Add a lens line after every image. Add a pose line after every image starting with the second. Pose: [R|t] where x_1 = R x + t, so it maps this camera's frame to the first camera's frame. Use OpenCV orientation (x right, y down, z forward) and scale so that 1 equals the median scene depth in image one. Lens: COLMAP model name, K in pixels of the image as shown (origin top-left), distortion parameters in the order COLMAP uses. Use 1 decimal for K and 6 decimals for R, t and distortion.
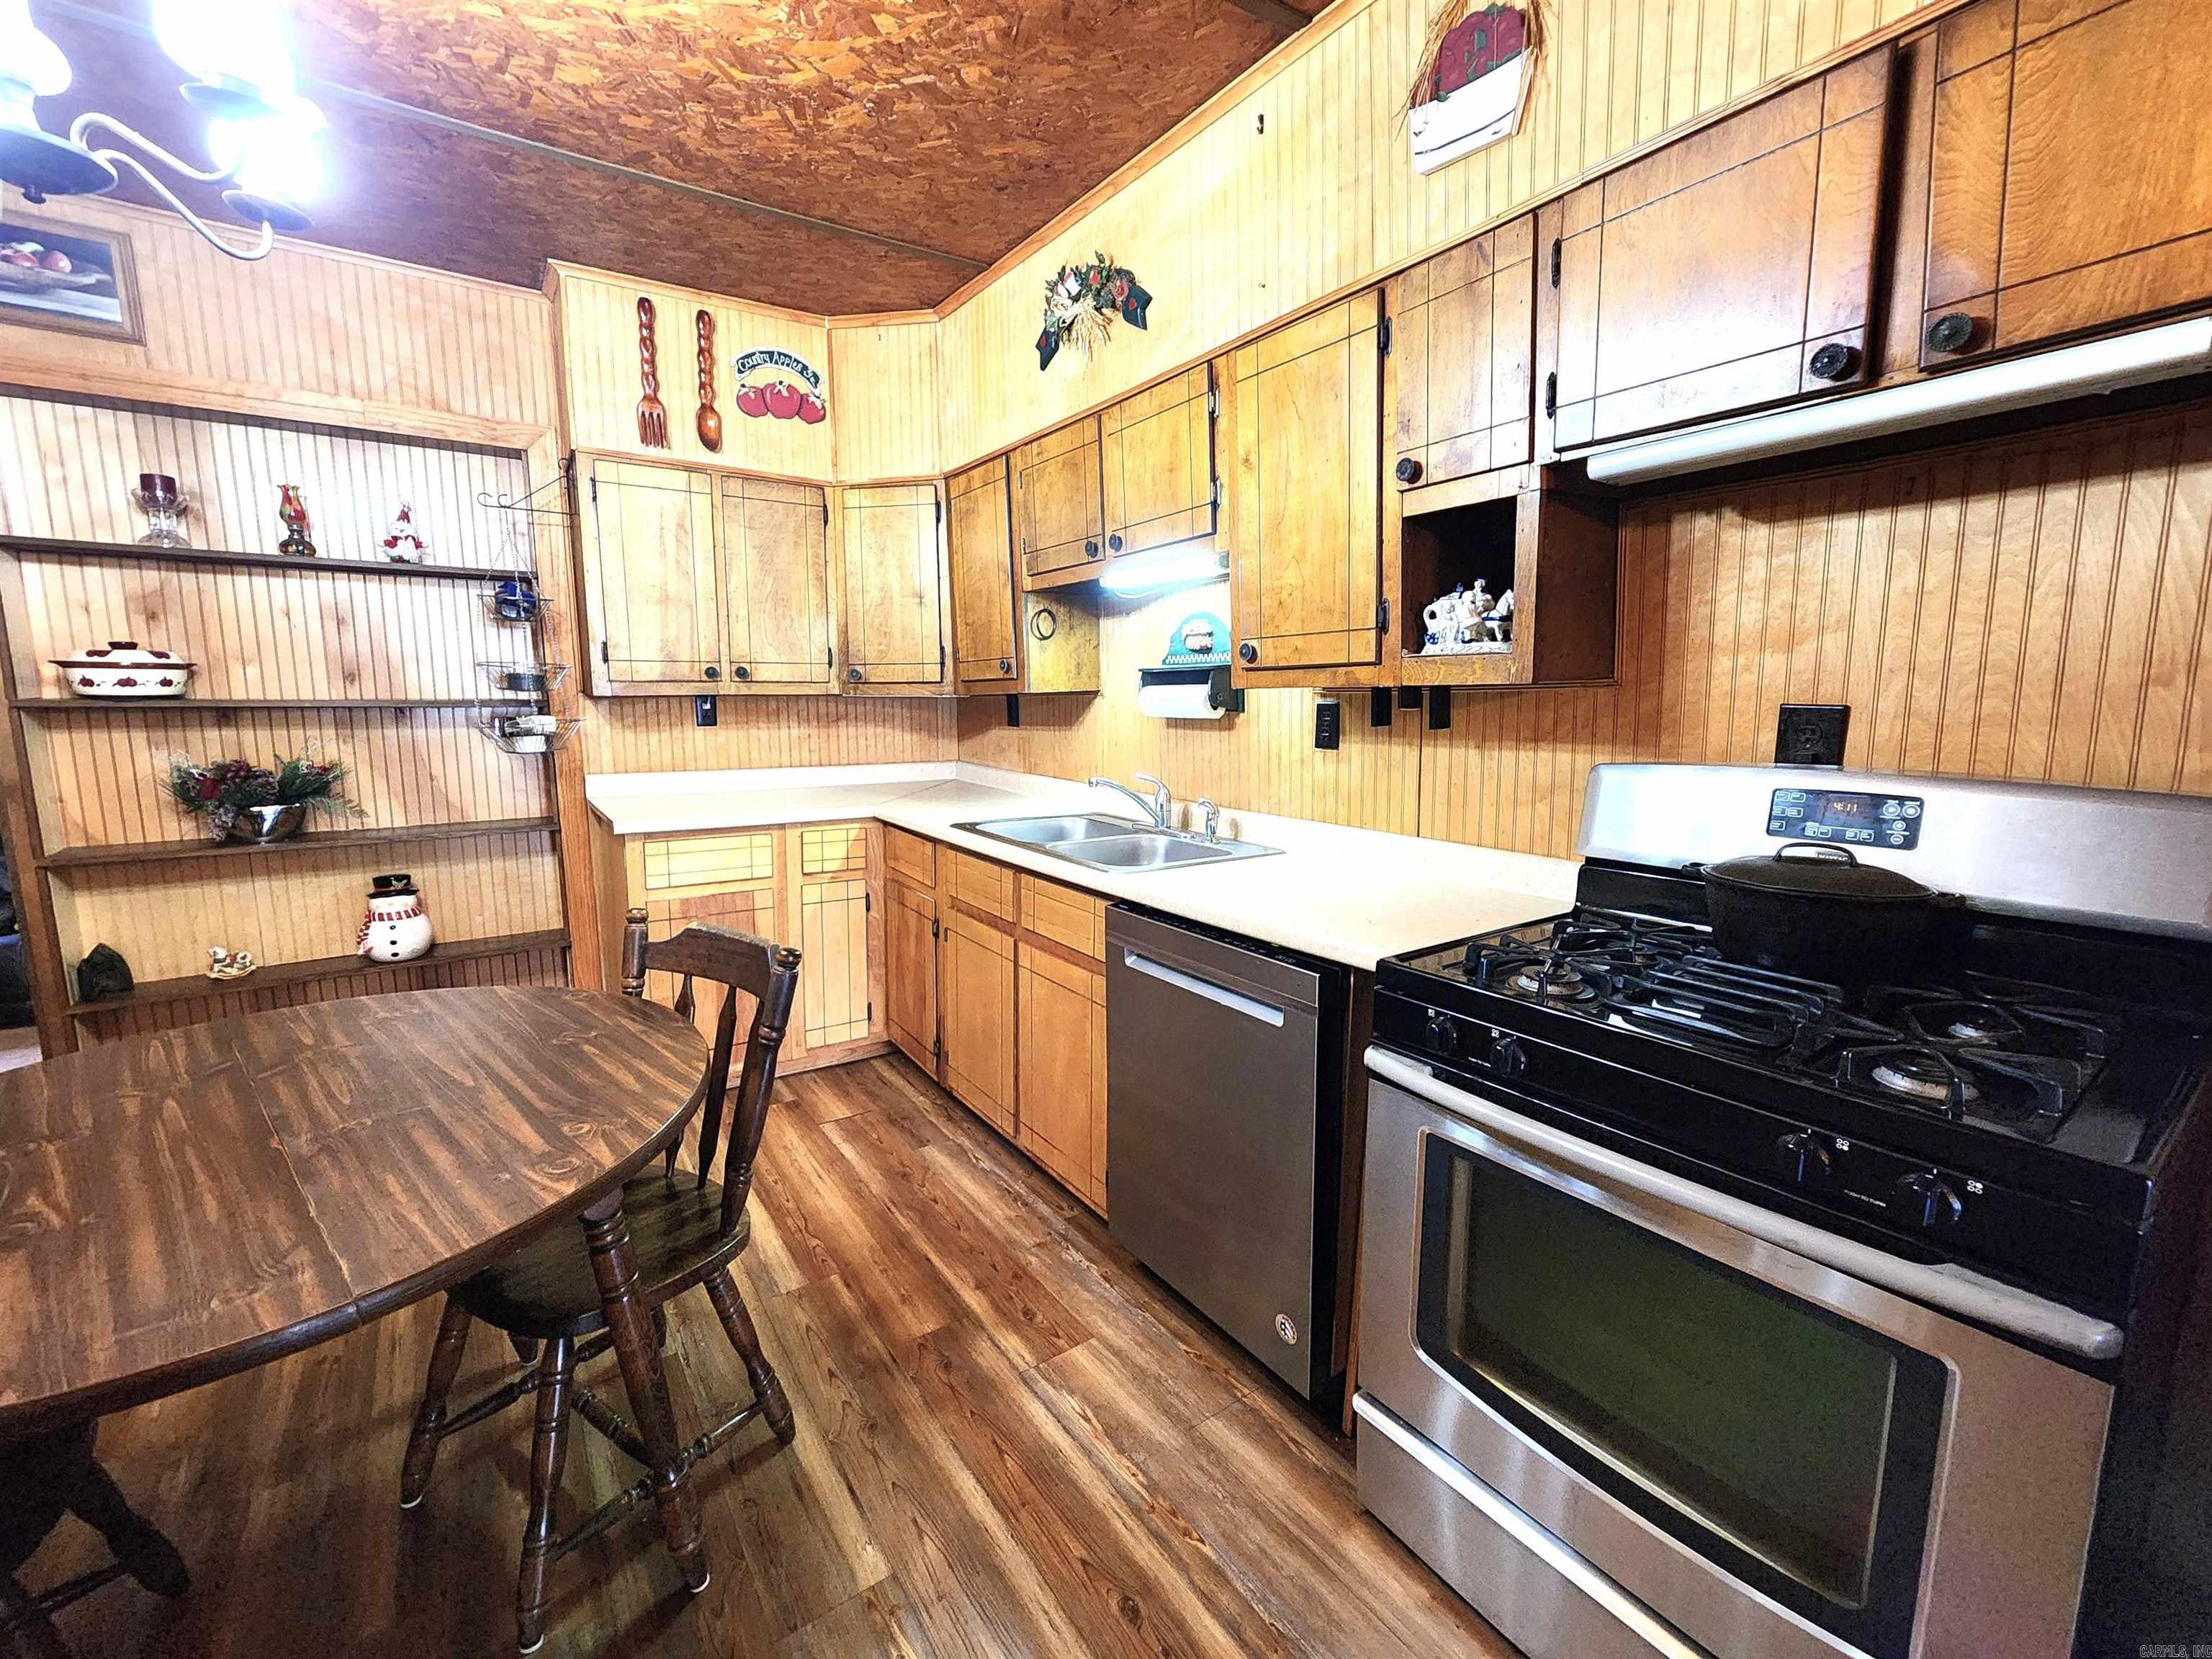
lens RADIAL K [[898.6, 0, 1106.0], [0, 898.6, 829.5], [0, 0, 1]] dist [-0.001684, -0.000095]
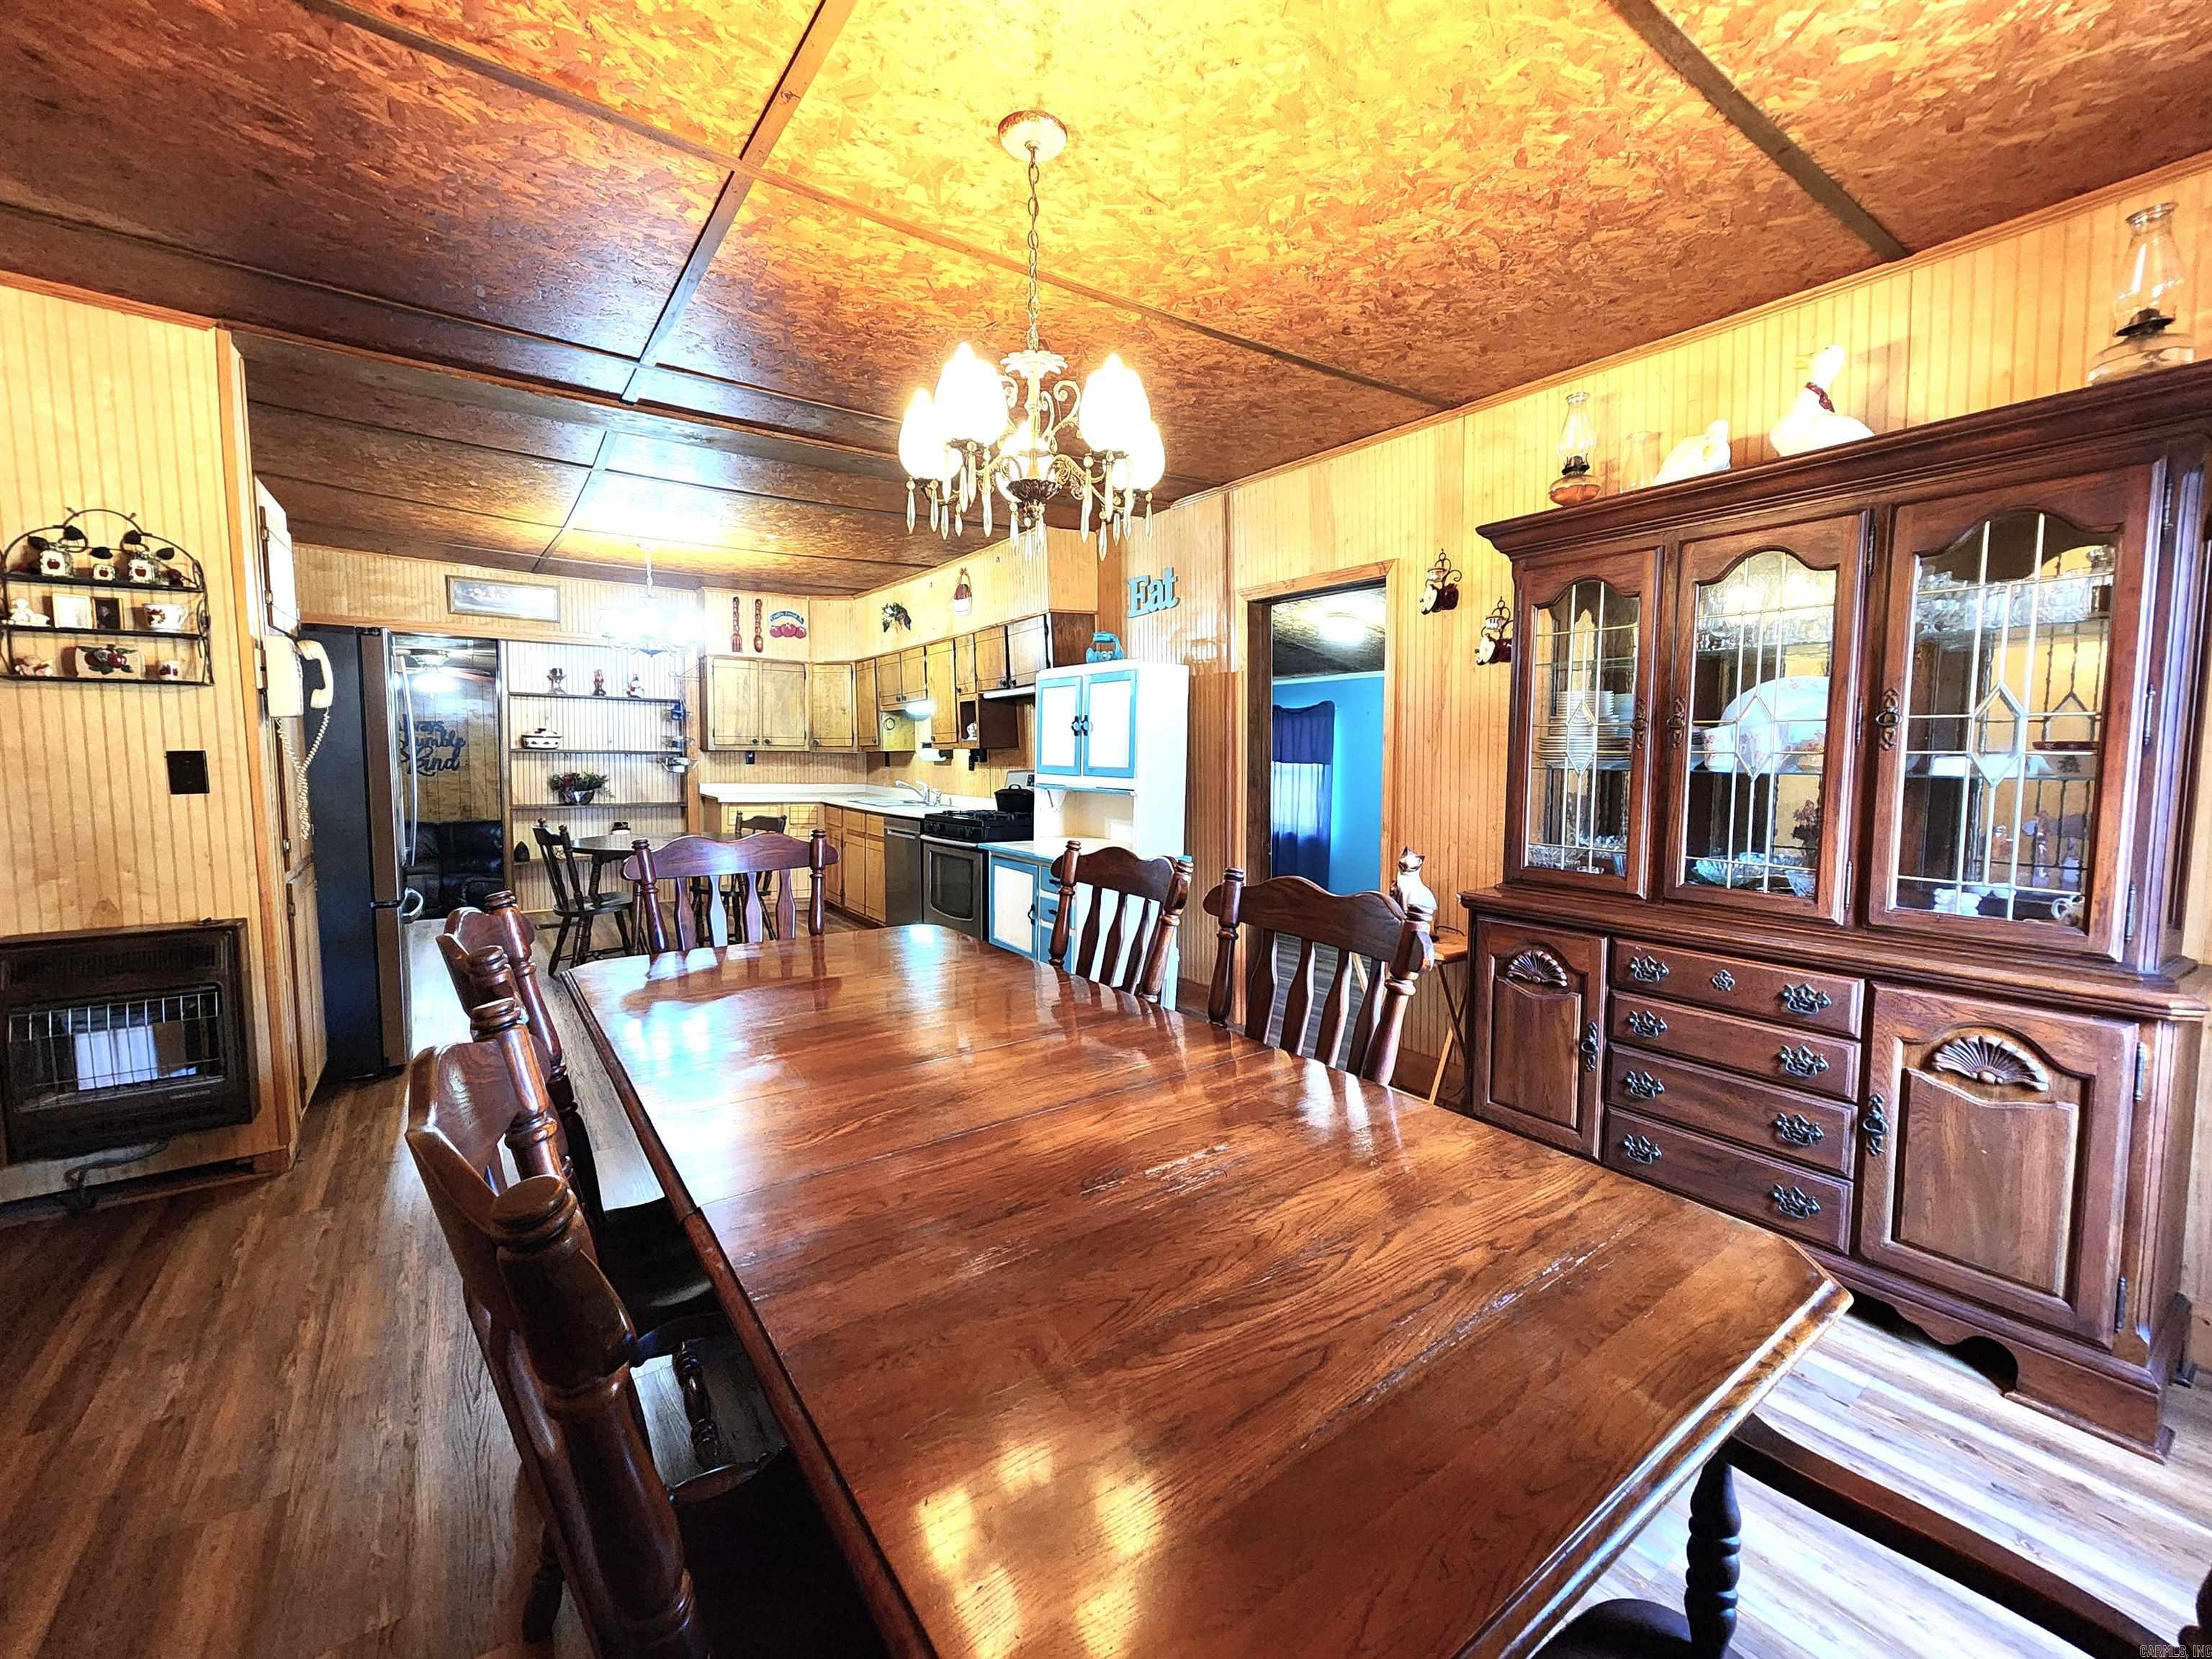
lens RADIAL K [[898.6, 0, 1106.0], [0, 898.6, 829.5], [0, 0, 1]] dist [-0.001684, -0.000095]
pose [[0.999926, 0.011825, 0.002827, 0.516693], [-0.011588, 0.997273, -0.072887, 0.234294], [-0.003681, 0.072849, 0.997336, -1.439144]]
